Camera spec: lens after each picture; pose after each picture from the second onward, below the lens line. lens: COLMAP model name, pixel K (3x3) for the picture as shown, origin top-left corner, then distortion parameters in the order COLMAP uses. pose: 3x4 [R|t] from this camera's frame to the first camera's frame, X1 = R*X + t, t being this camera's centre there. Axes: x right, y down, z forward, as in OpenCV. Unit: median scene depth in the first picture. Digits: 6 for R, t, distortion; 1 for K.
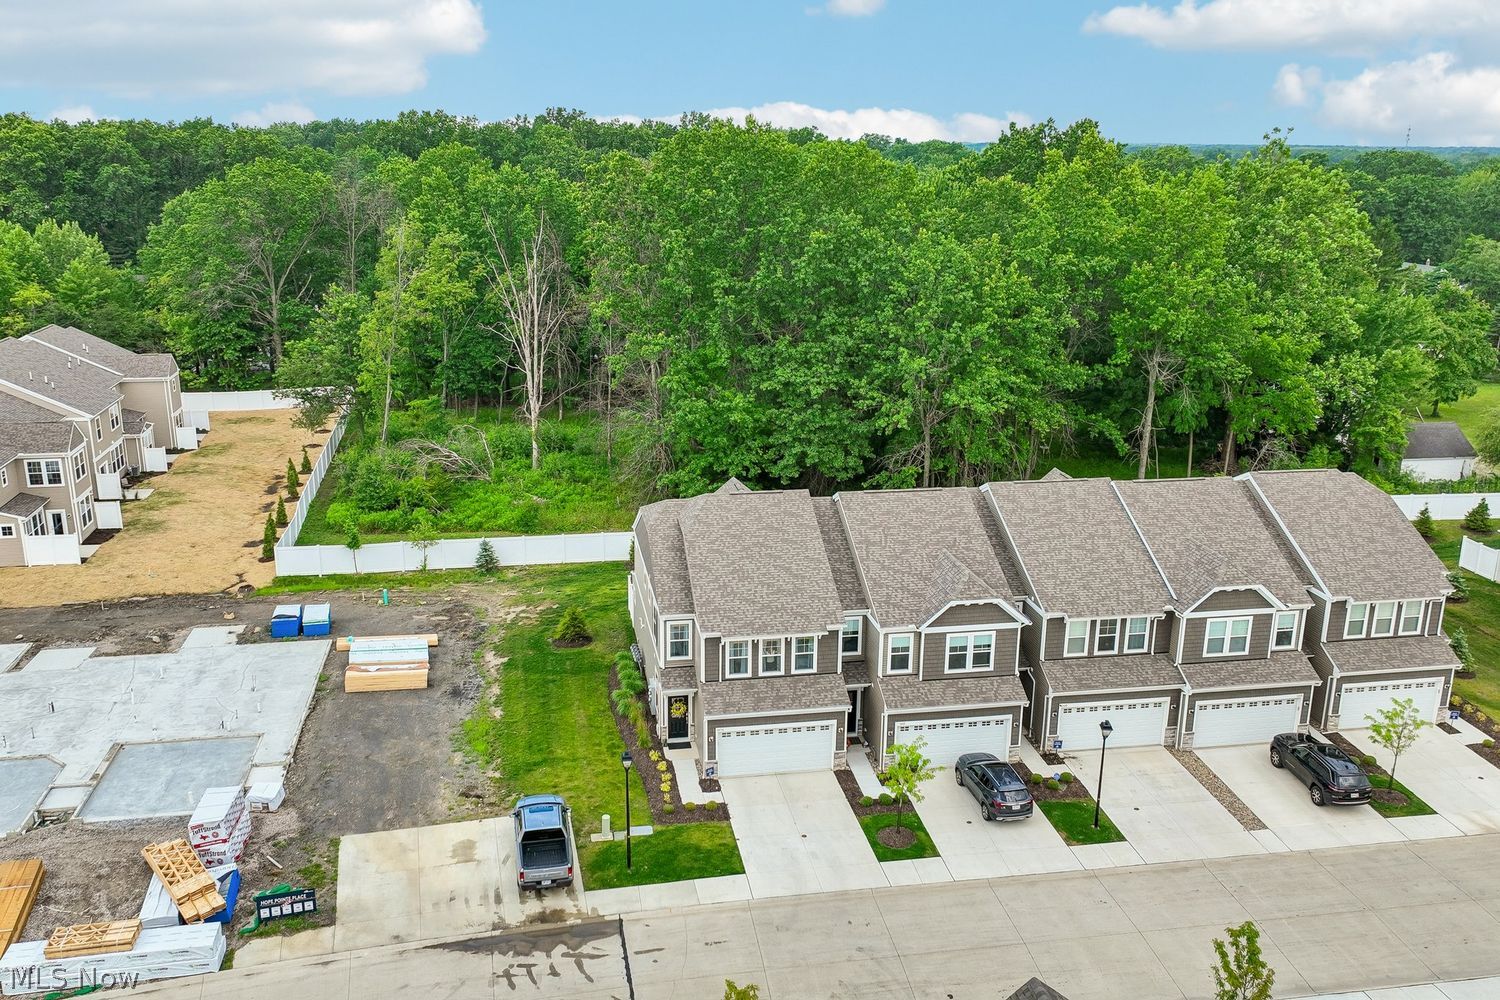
lens RADIAL K [[1232.4, 0, 743.8], [0, 1232.4, 500.8], [0, 0, 1]] dist [0.004910, 0.001435]
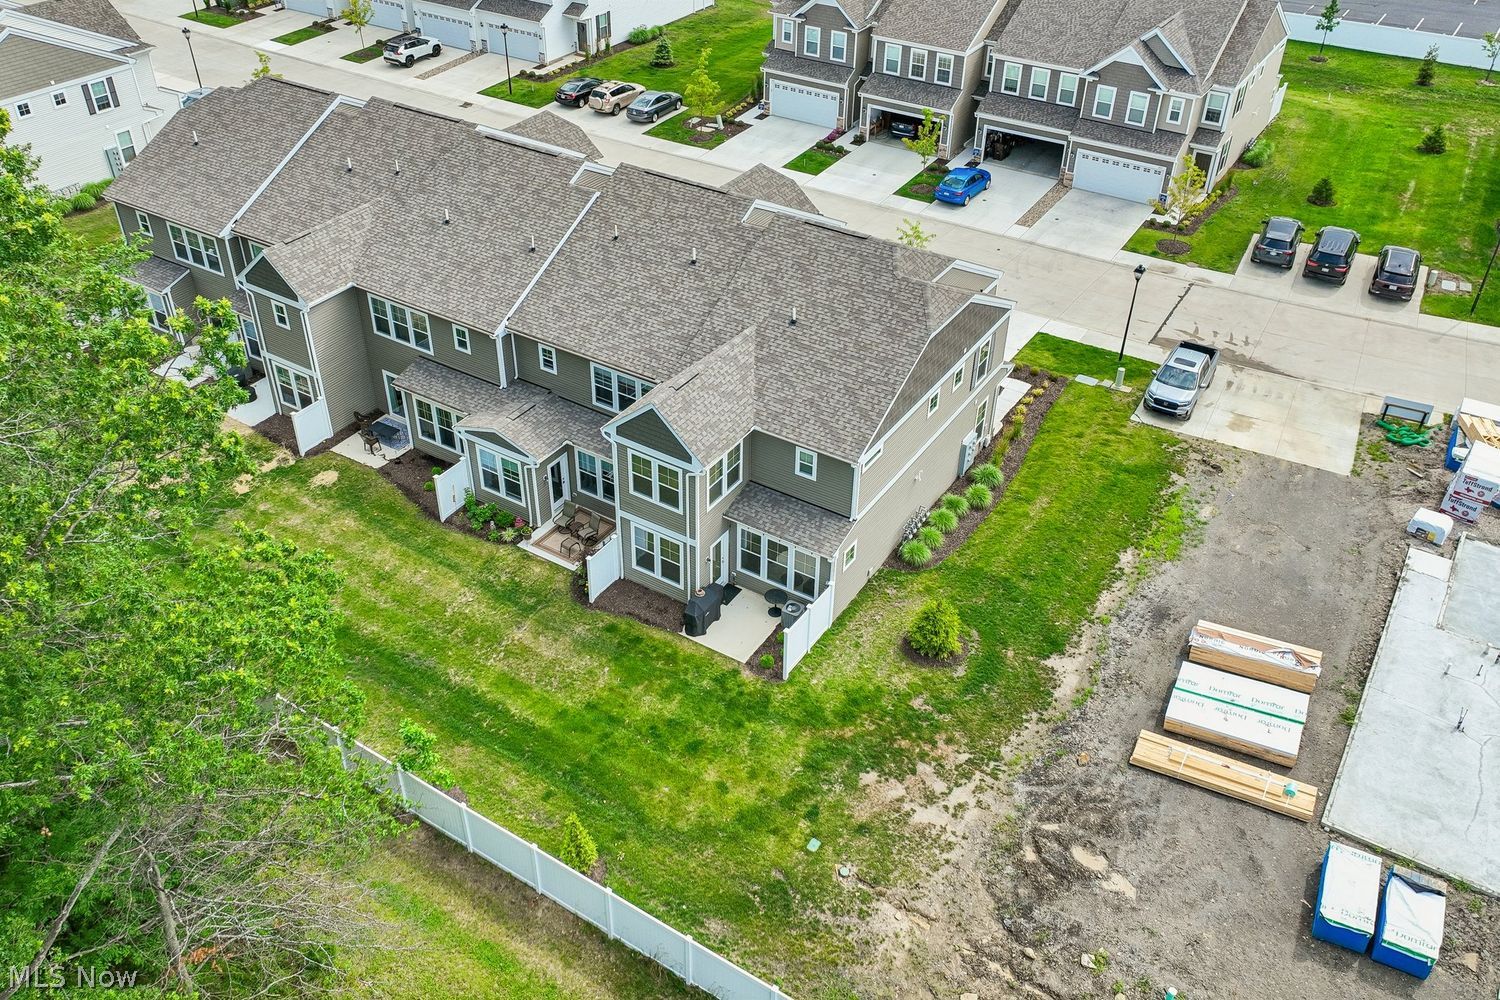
lens RADIAL K [[1232.4, 0, 743.8], [0, 1232.4, 500.8], [0, 0, 1]] dist [0.004910, 0.001435]
pose [[-0.735085, -0.421538, 0.530995, -0.453532], [0.168381, 0.645157, 0.745265, -0.508073], [-0.656732, 0.637243, -0.403266, 1.565735]]
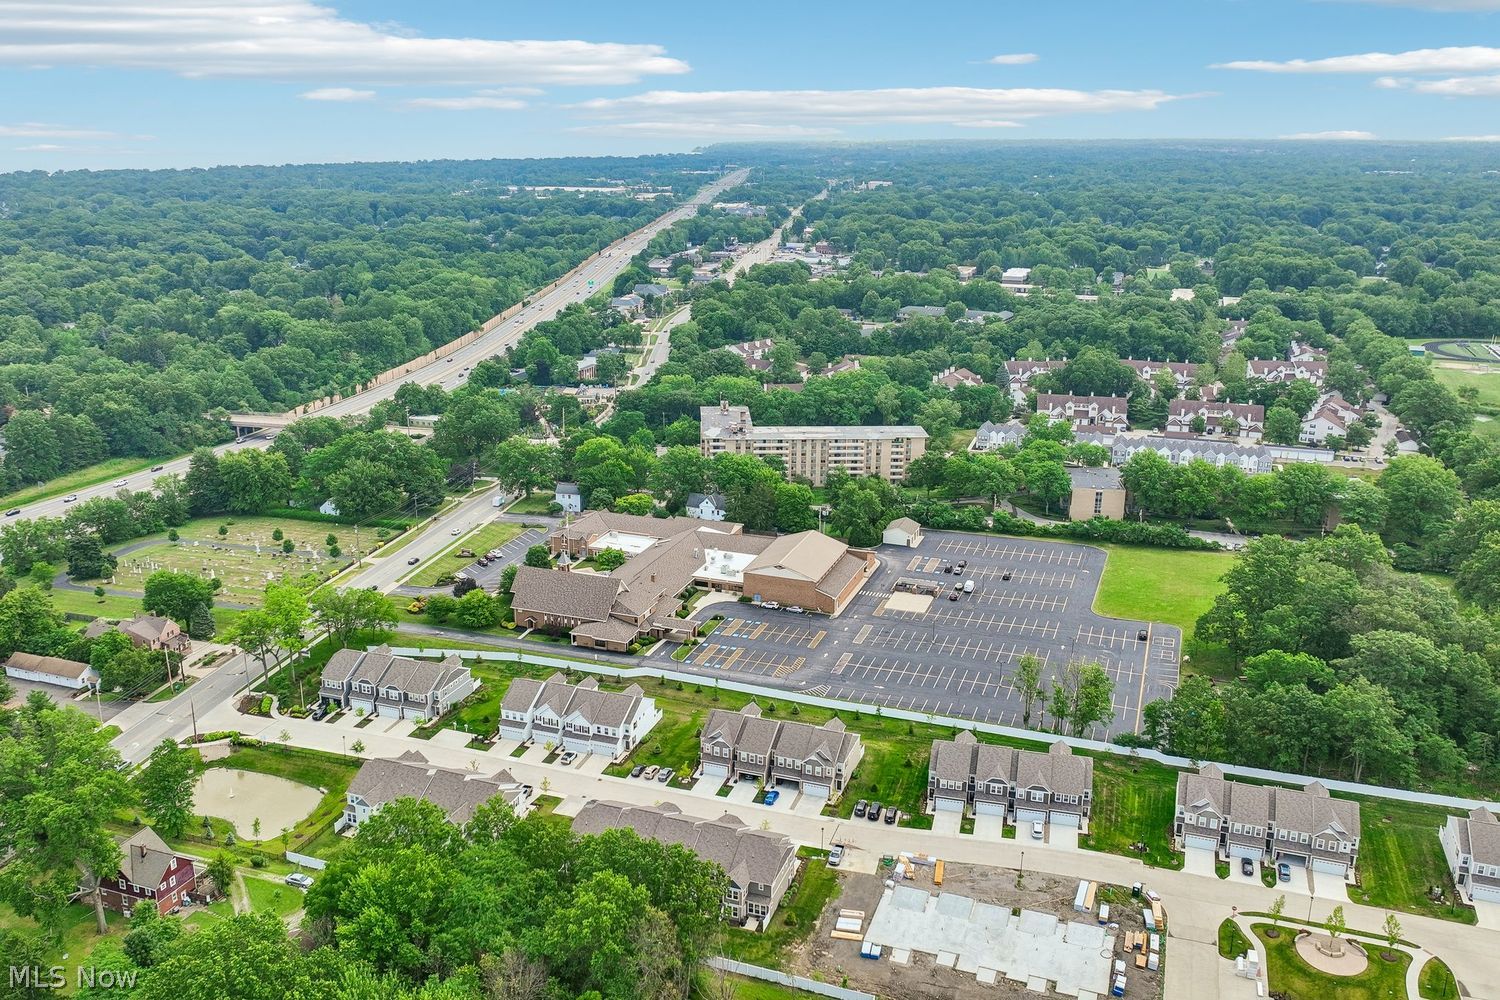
lens RADIAL K [[1232.4, 0, 743.8], [0, 1232.4, 500.8], [0, 0, 1]] dist [0.004910, 0.001435]
pose [[-0.867097, -0.162652, 0.470837, -1.615311], [0.118127, 0.851091, 0.511556, -2.906696], [-0.483931, 0.499187, -0.718765, 3.377049]]
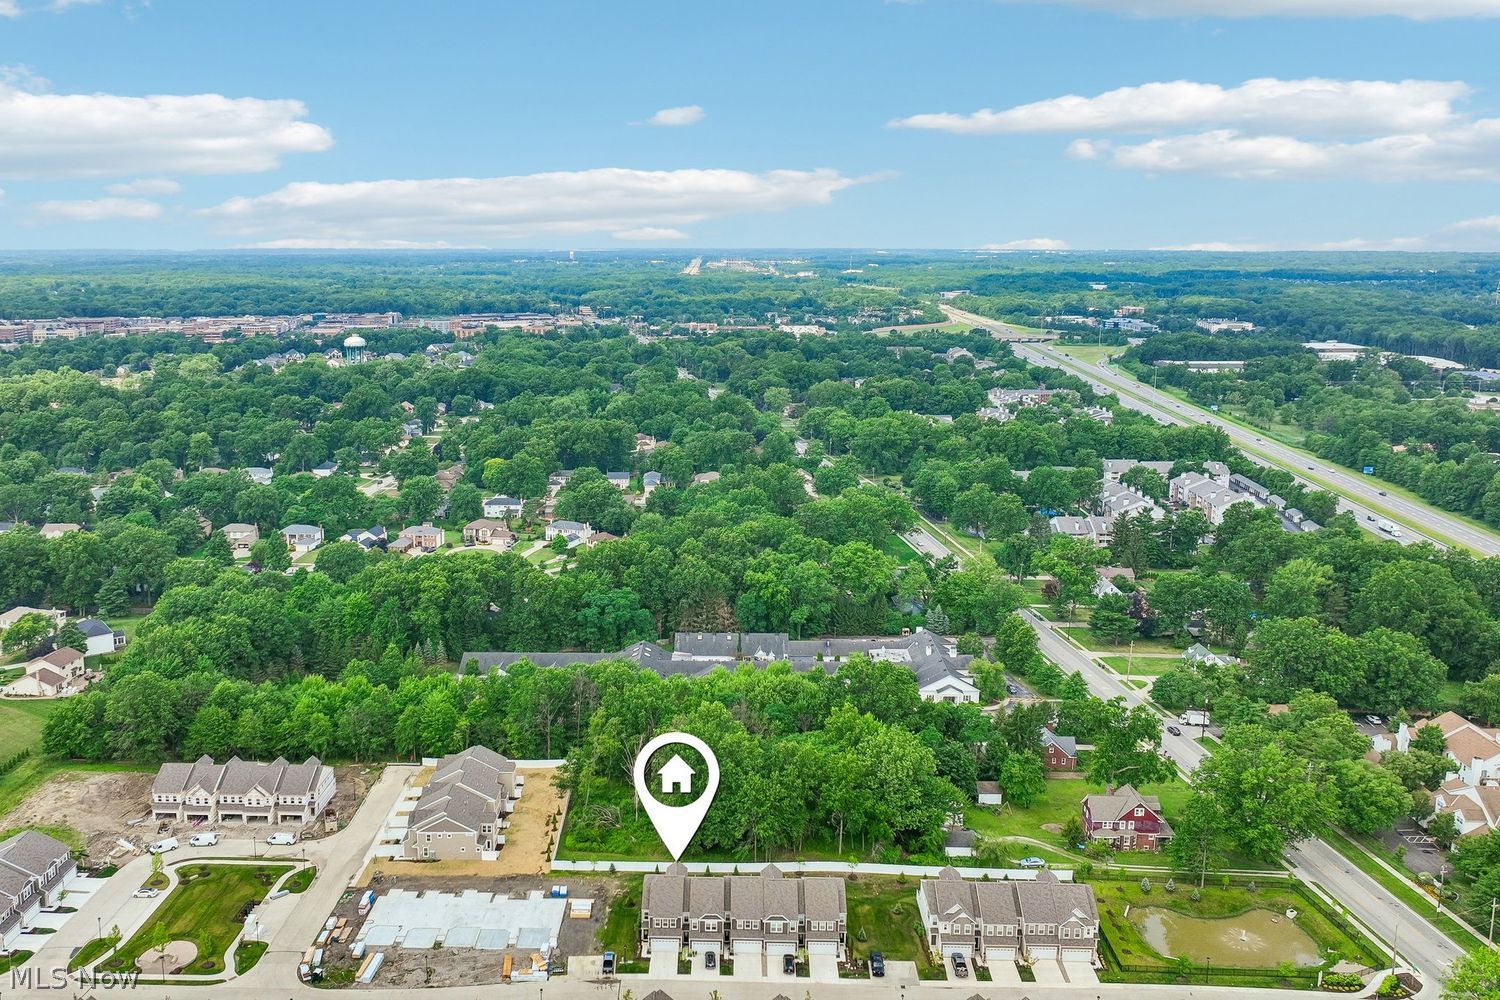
lens RADIAL K [[1180.9, 0, 683.6], [0, 1180.9, 476.2], [0, 0, 1]] dist [0.004206, 0.001480]
pose [[0.976448, 0.019104, -0.214904, 0.925855], [-0.043357, 0.993127, -0.108711, -0.960423], [0.211350, 0.115469, 0.970566, -3.121101]]
